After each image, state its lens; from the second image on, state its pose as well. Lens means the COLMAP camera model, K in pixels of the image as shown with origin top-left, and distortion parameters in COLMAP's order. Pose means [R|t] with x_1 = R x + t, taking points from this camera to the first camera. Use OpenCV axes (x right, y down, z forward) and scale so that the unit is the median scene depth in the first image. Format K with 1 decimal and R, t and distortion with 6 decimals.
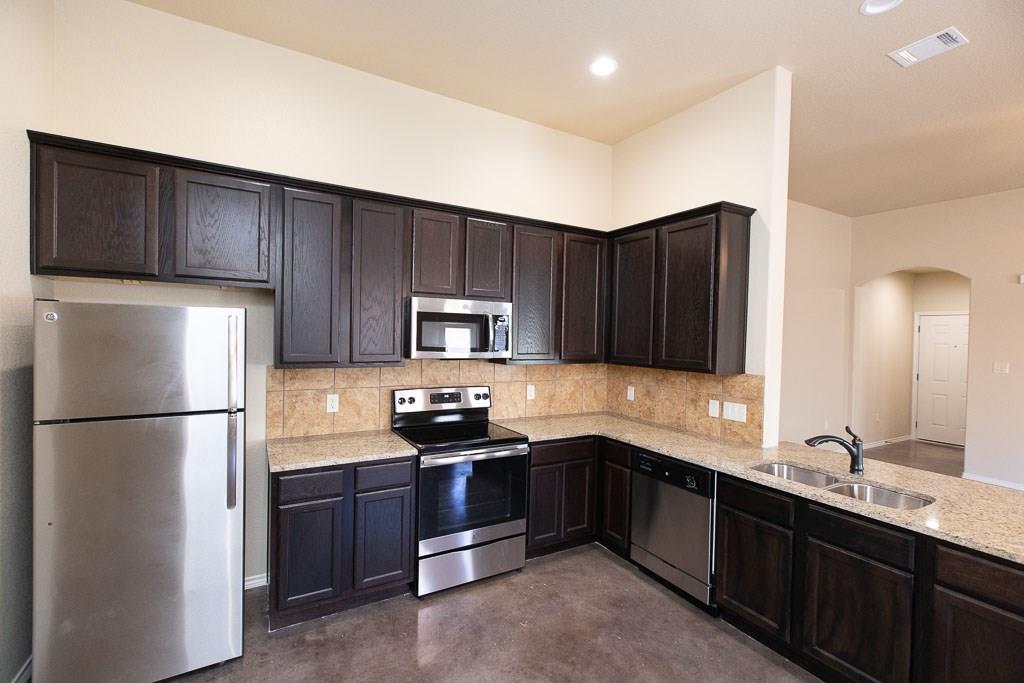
lens RADIAL K [[455.4, 0, 512.0], [0, 455.4, 341.5], [0, 0, 1]] dist [0.000610, -0.000192]
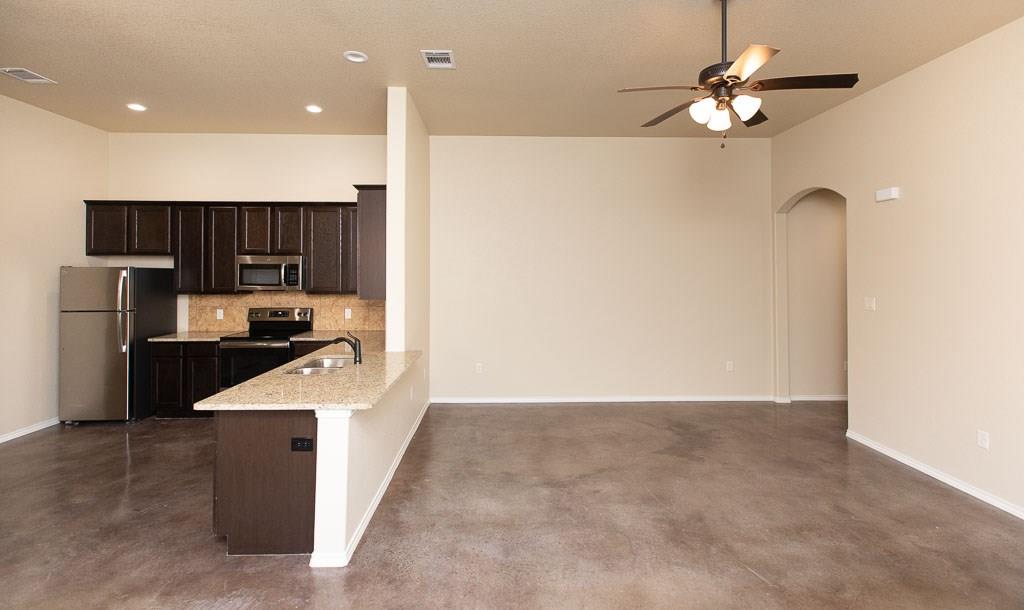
lens RADIAL K [[455.7, 0, 516.6], [0, 455.7, 268.3], [0, 0, 1]] dist [0.000577, -0.000106]
pose [[0.878374, -0.026448, -0.477241, 1.564853], [0.011738, 0.999360, -0.033779, 0.025385], [0.477829, 0.024069, 0.878123, -0.059319]]
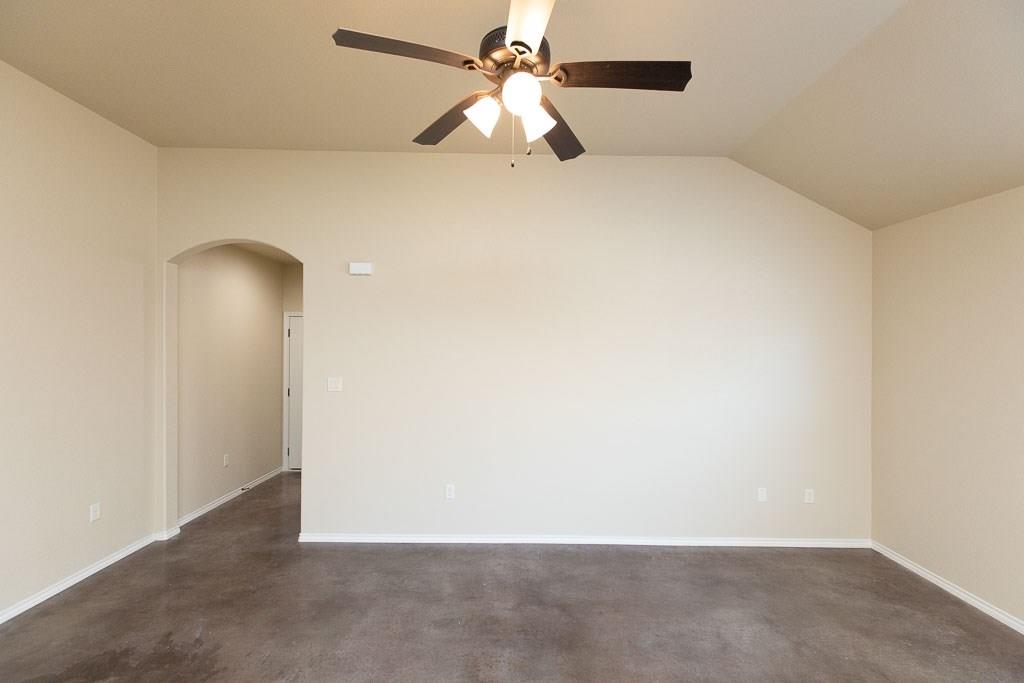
lens RADIAL K [[455.4, 0, 512.0], [0, 455.4, 341.5], [0, 0, 1]] dist [0.000610, -0.000192]
pose [[0.506427, -0.015098, 0.862151, 0.992228], [0.018707, 0.999804, 0.006521, -0.020917], [-0.862080, 0.012826, 0.506610, 0.630676]]
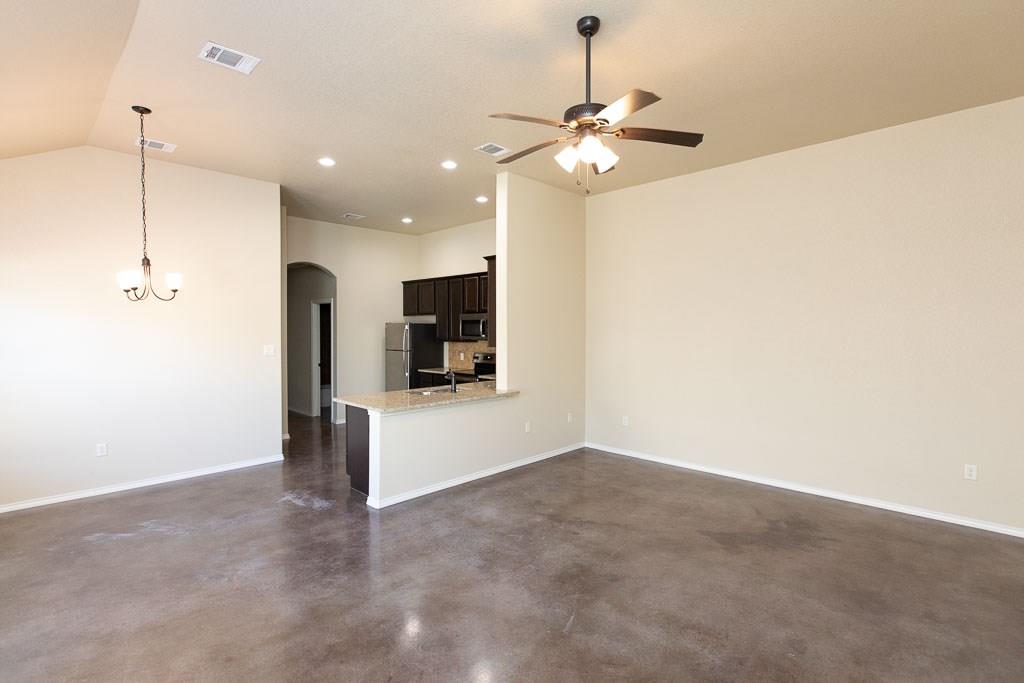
lens RADIAL K [[491.1, 0, 512.2], [0, 491.1, 334.2], [0, 0, 1]] dist [-0.001661, -0.000202]
pose [[0.265023, -0.009050, -0.964200, 2.379721], [-0.008751, 0.999892, -0.011790, 0.039261], [0.964202, 0.011562, 0.264915, 0.534550]]
